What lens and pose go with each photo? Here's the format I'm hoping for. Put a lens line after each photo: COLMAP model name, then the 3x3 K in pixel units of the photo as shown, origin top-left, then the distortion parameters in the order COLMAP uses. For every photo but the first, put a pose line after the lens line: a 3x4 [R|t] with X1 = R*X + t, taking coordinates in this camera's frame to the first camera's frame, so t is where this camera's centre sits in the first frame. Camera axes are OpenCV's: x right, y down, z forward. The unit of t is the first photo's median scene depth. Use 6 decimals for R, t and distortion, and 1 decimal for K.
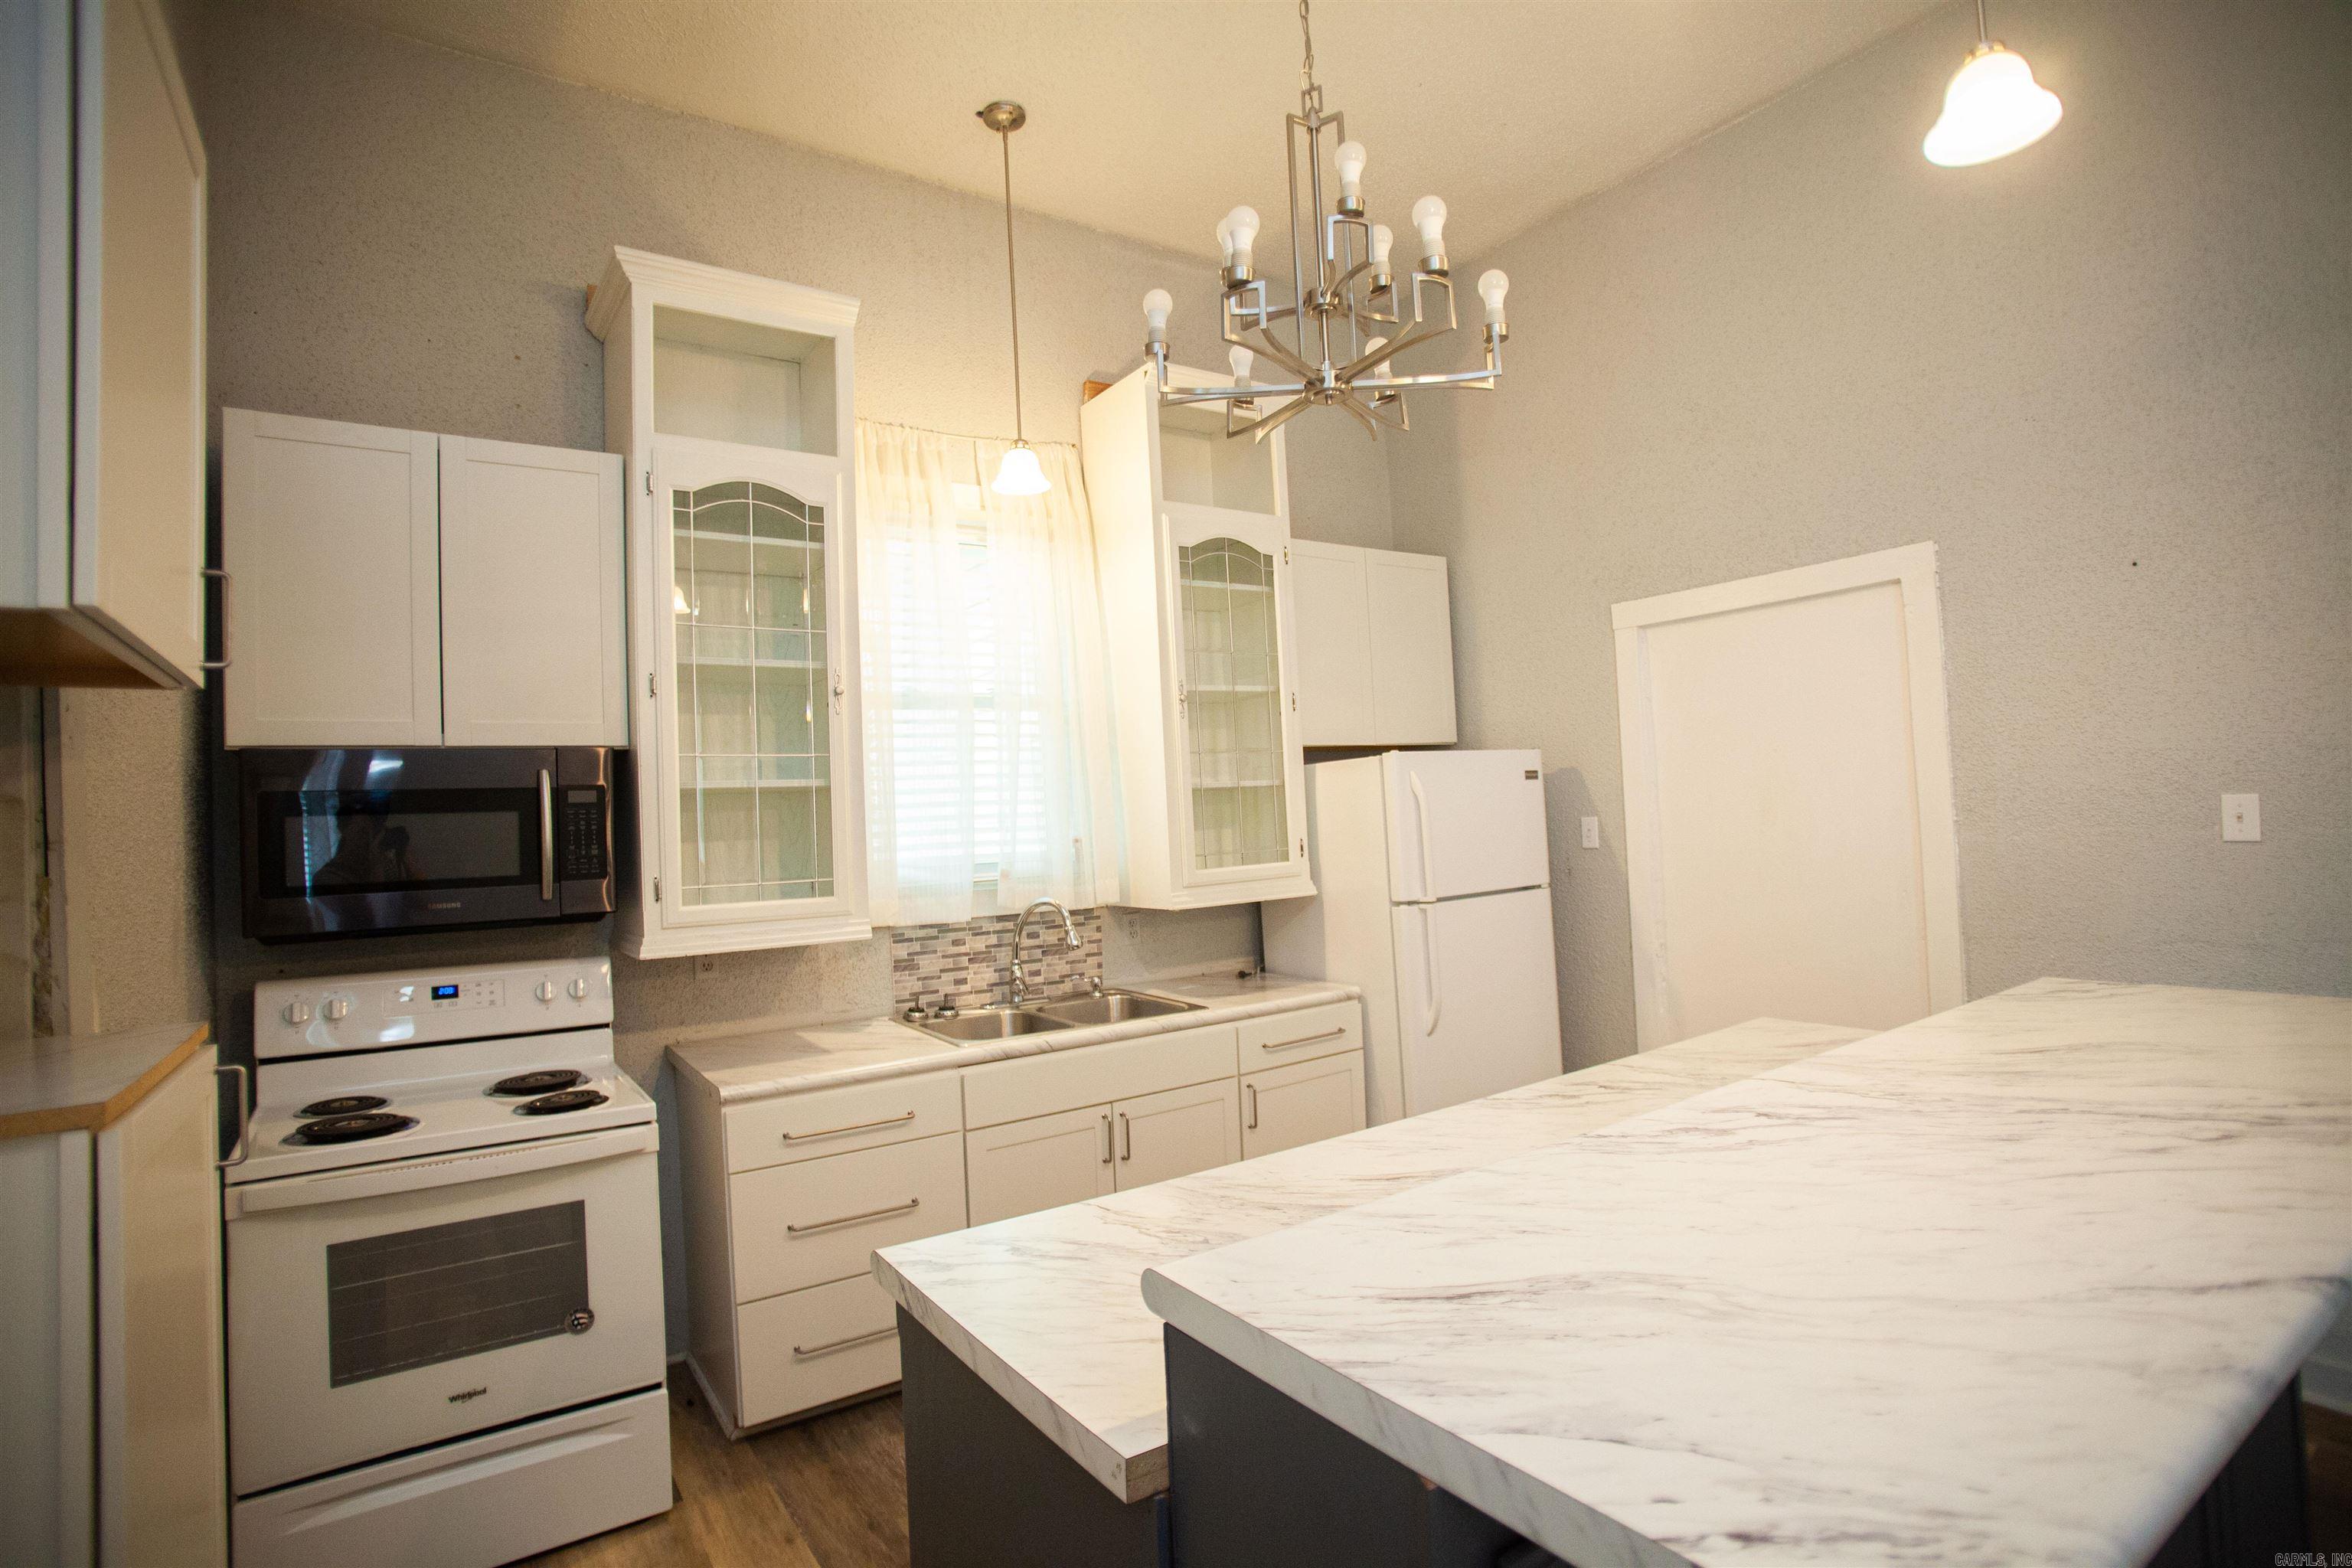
lens RADIAL K [[1150.9, 0, 1181.1], [0, 1150.9, 789.0], [0, 0, 1]] dist [-0.071474, 0.025188]
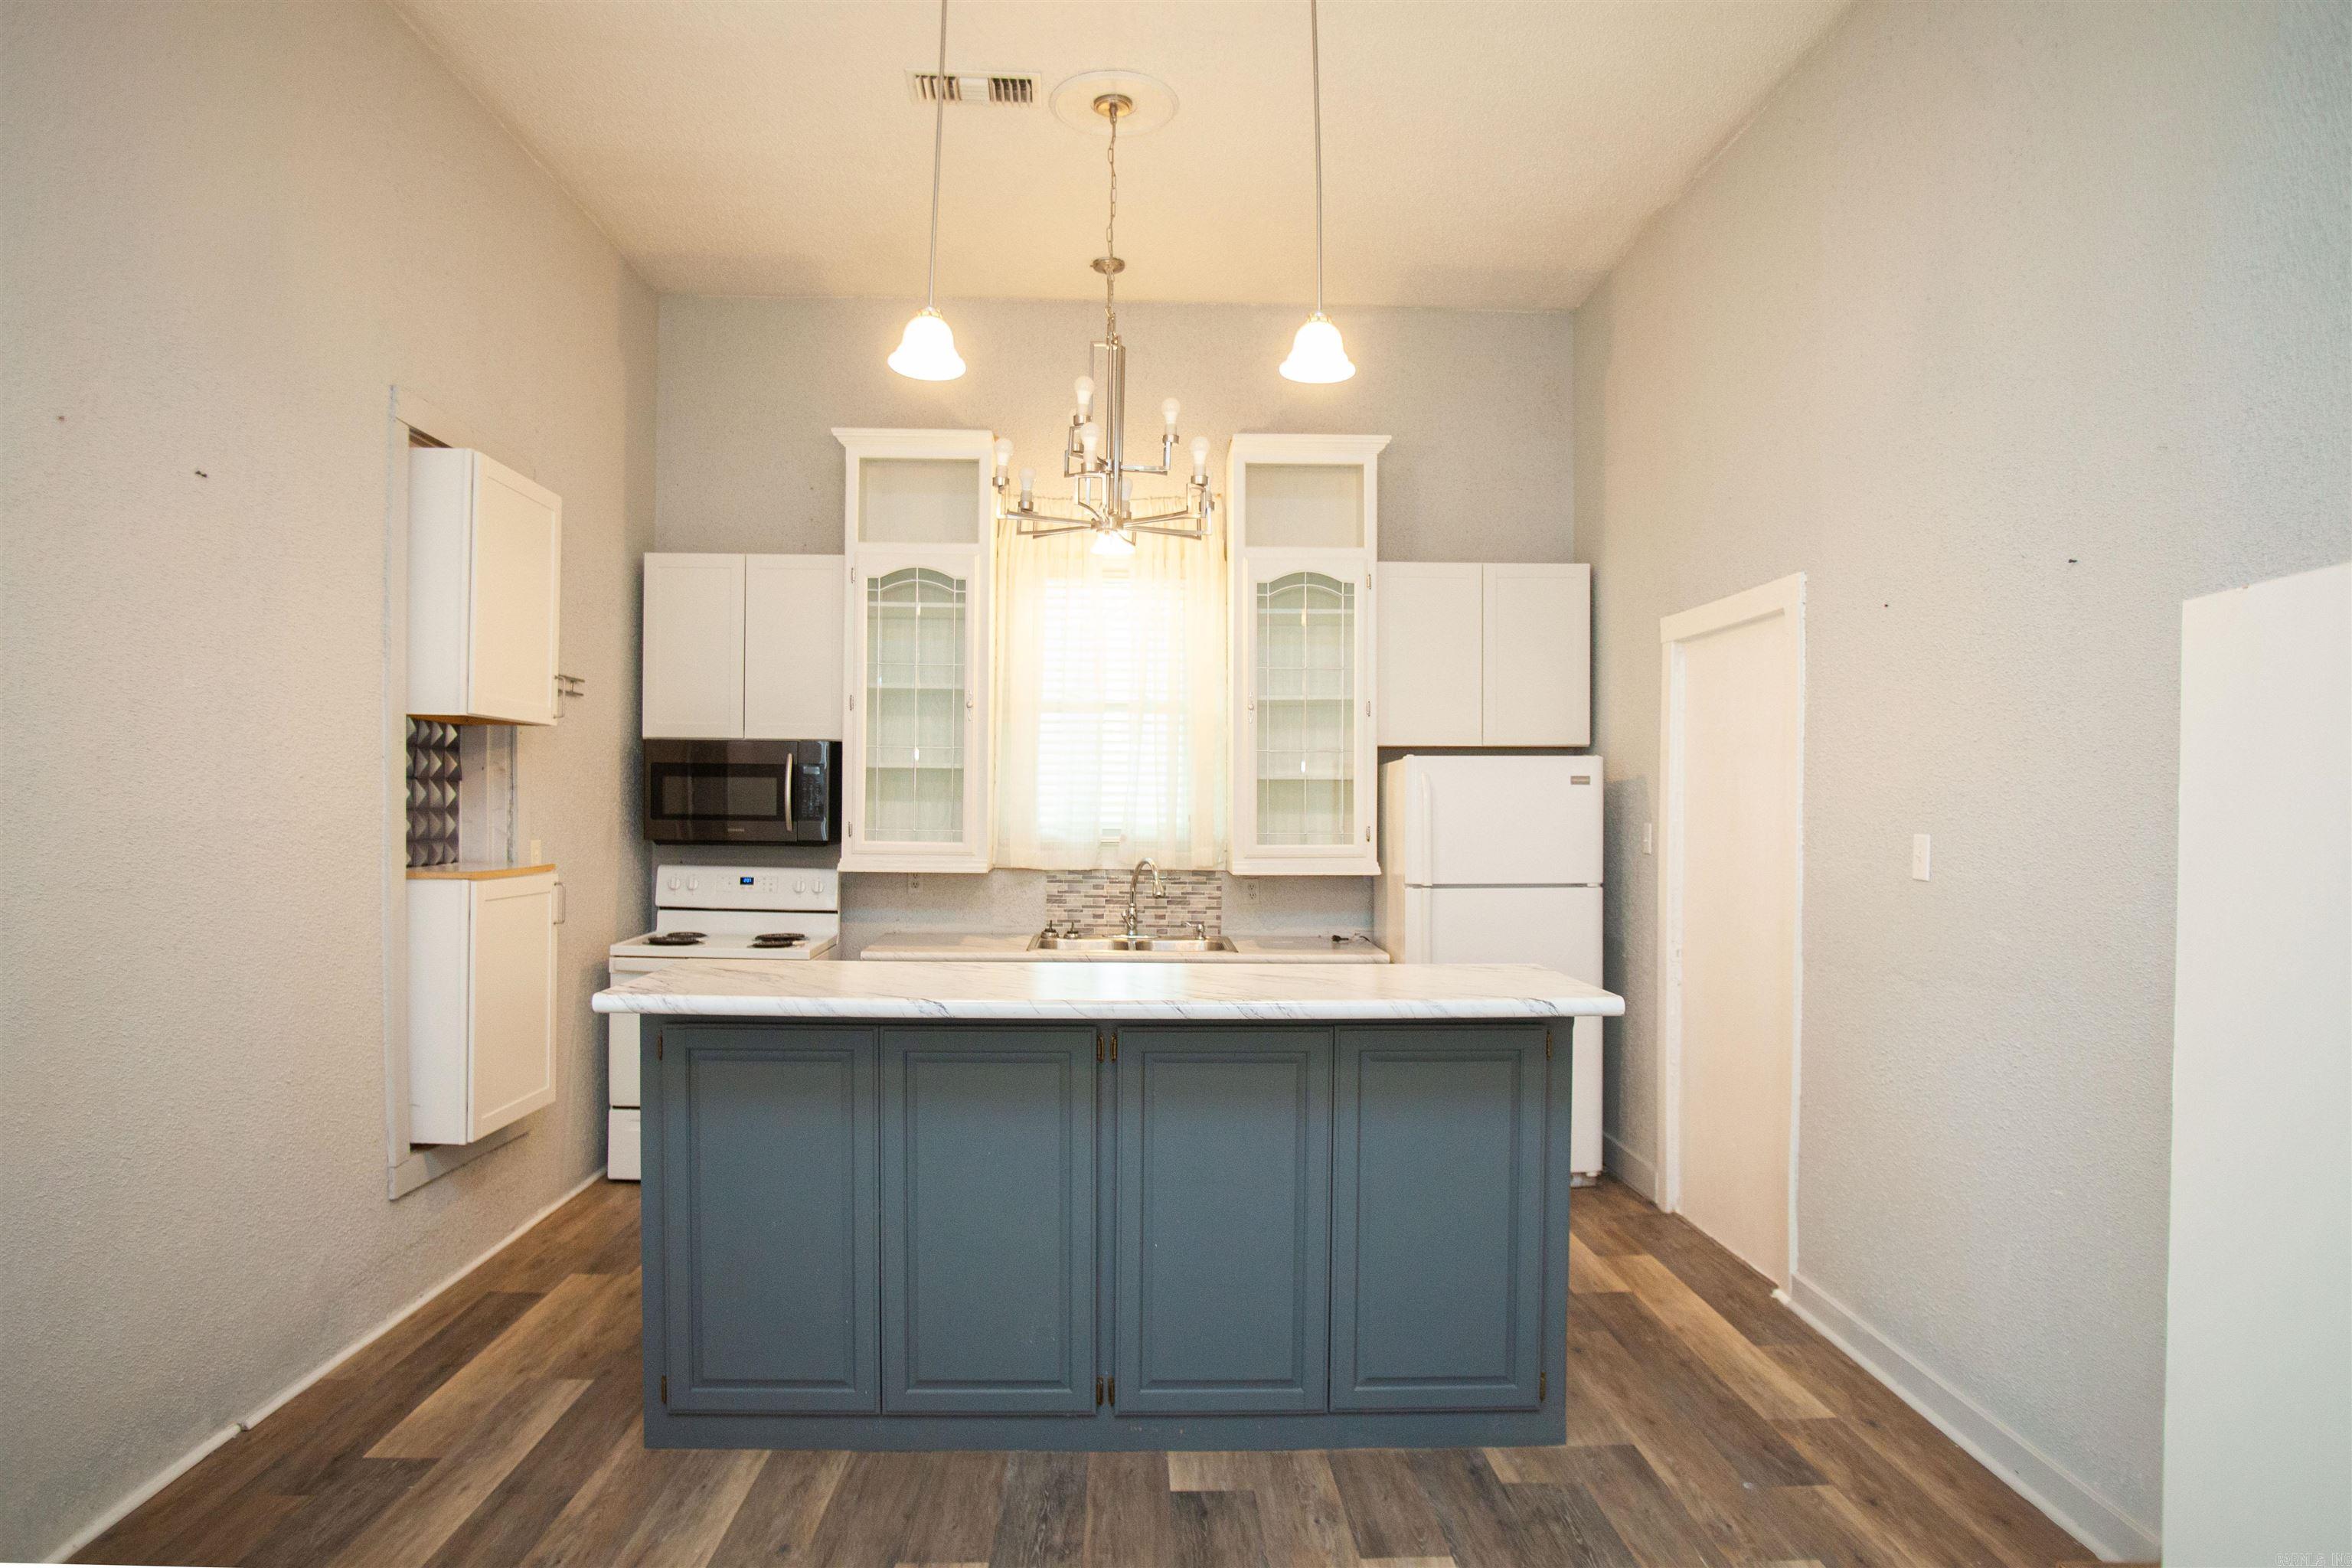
lens RADIAL K [[1425.0, 0, 1185.3], [0, 1425.0, 834.9], [0, 0, 1]] dist [-0.055617, 0.019307]
pose [[0.846297, 0.066091, -0.528595, 0.916422], [-0.033426, 0.996907, 0.071129, -0.057439], [0.531661, -0.042527, 0.845889, -0.417408]]
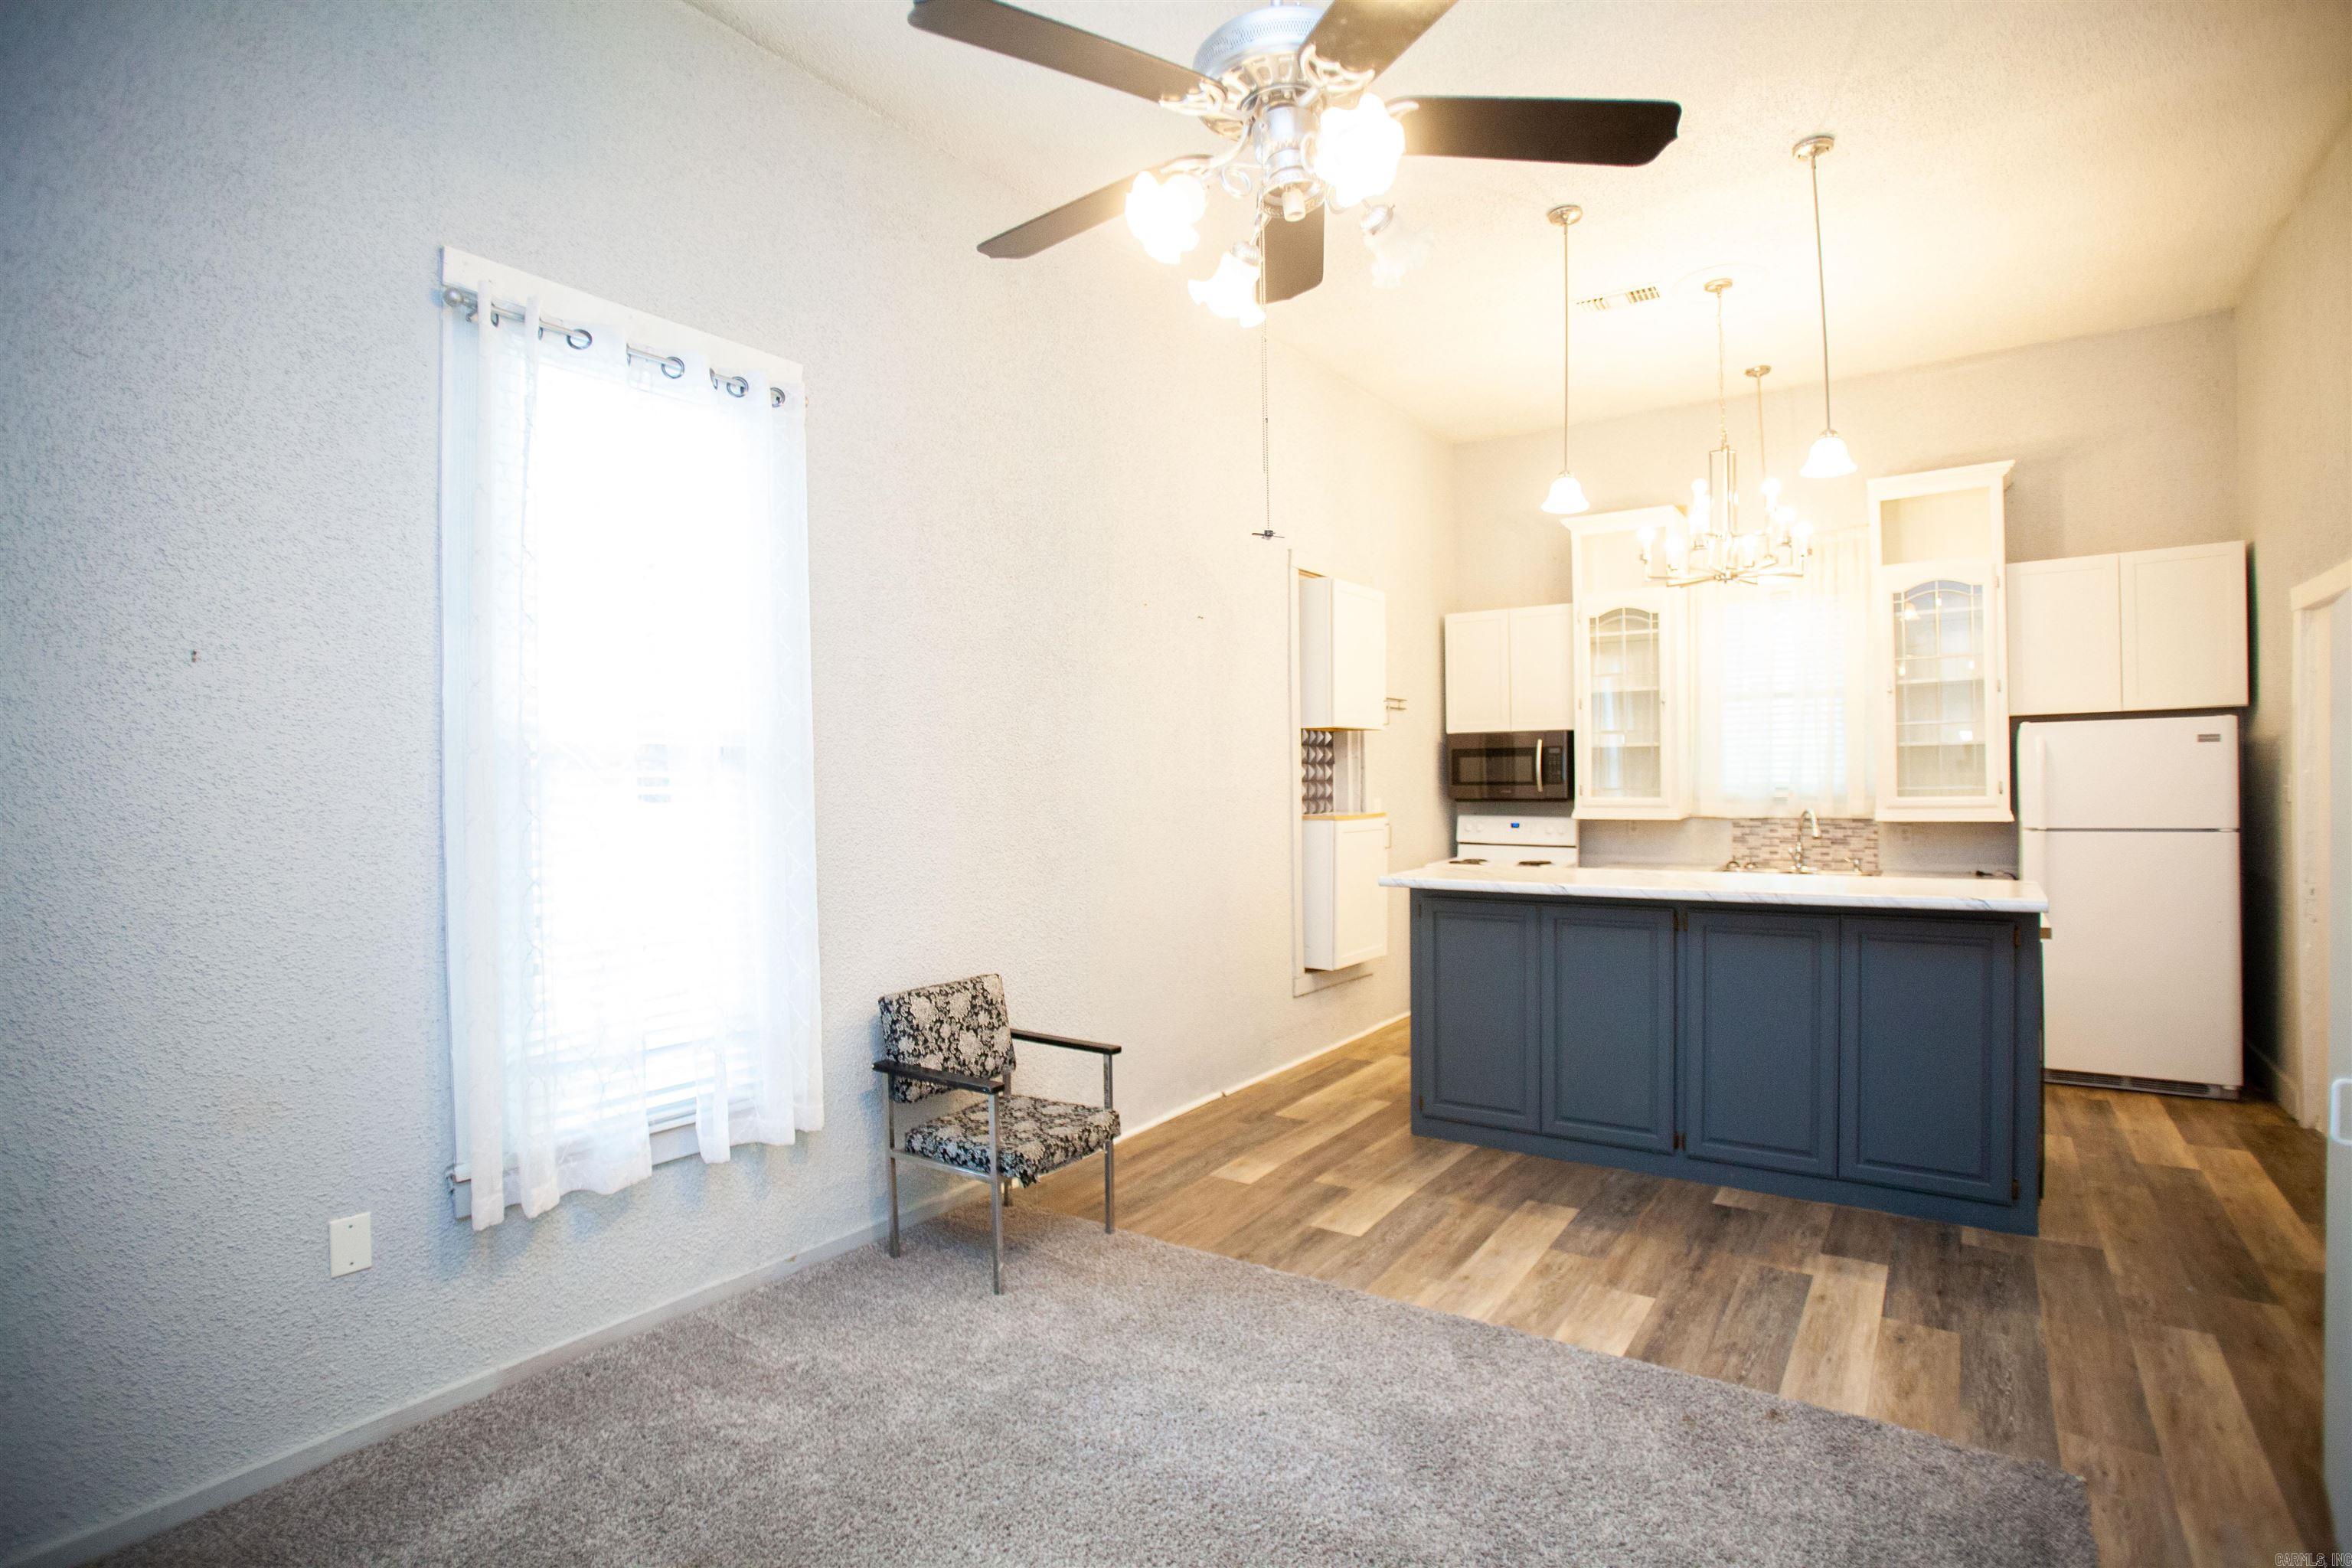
lens RADIAL K [[1150.9, 0, 1190.3], [0, 1150.9, 784.0], [0, 0, 1]] dist [-0.071474, 0.025188]
pose [[0.365732, 0.047317, -0.929517, 1.315591], [0.023648, 0.997912, 0.060103, -0.078209], [0.930420, -0.043962, 0.363850, -0.567199]]
